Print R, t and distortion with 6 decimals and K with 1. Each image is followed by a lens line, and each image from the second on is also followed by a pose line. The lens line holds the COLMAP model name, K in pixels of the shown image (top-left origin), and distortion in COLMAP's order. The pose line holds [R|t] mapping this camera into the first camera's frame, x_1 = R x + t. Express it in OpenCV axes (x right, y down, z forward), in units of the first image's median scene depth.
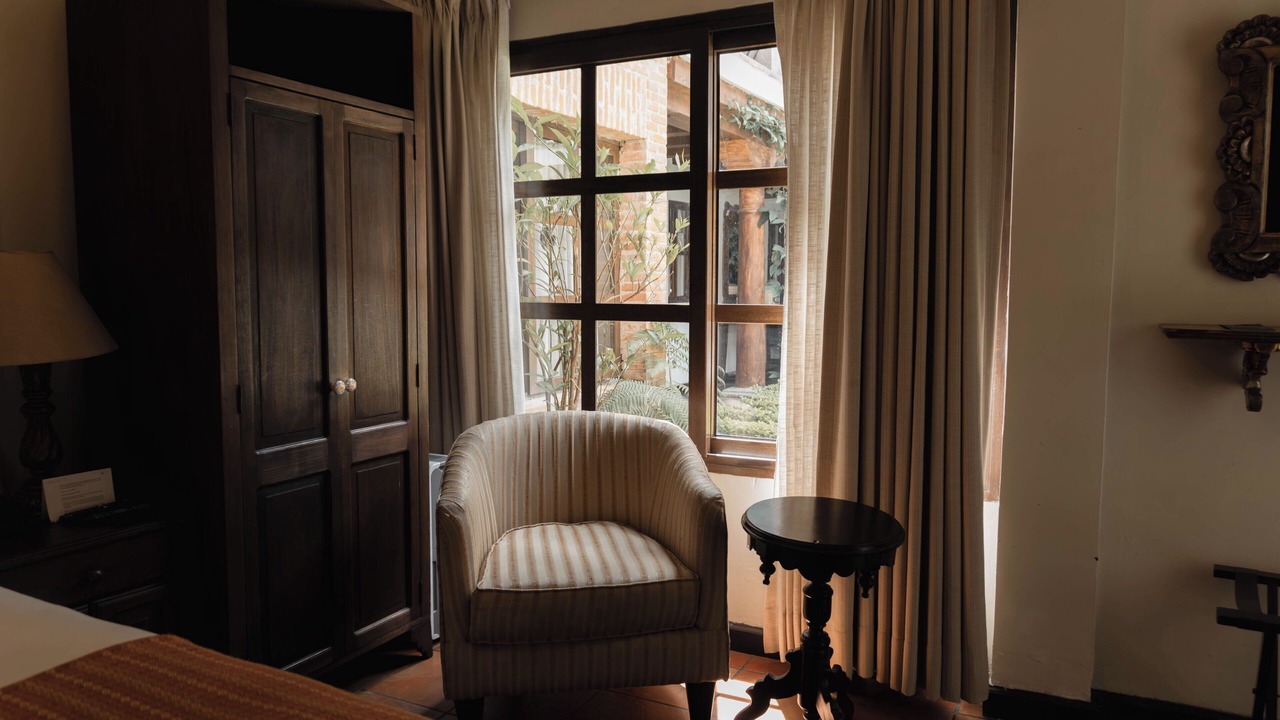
lens RADIAL K [[880.0, 0, 640.0], [0, 880.0, 360.0], [0, 0, 1]] dist [-0.020707, -0.000608]
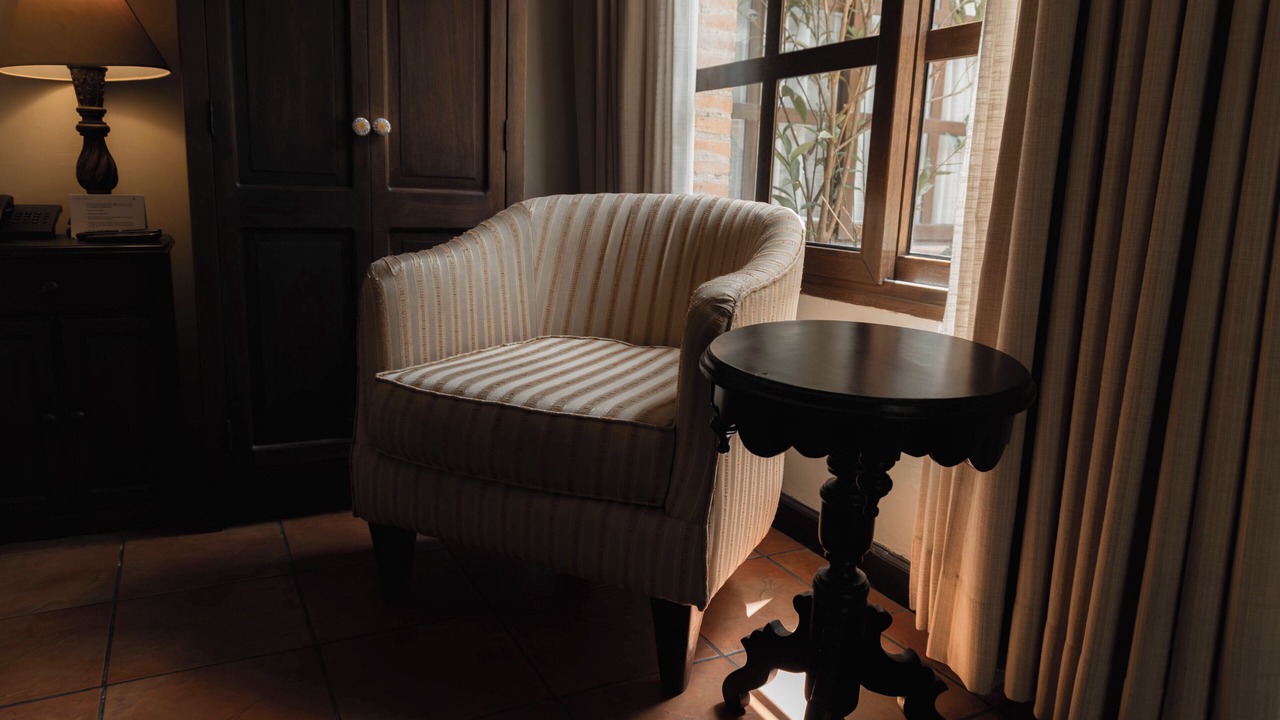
lens RADIAL K [[847.3, 0, 640.0], [0, 847.3, 360.0], [0, 0, 1]] dist [0.001936, 0.000342]
pose [[0.804257, 0.144264, -0.576505, 0.316835], [-0.083291, 0.987876, 0.131008, 0.107385], [0.588416, -0.057346, 0.806522, 0.443123]]
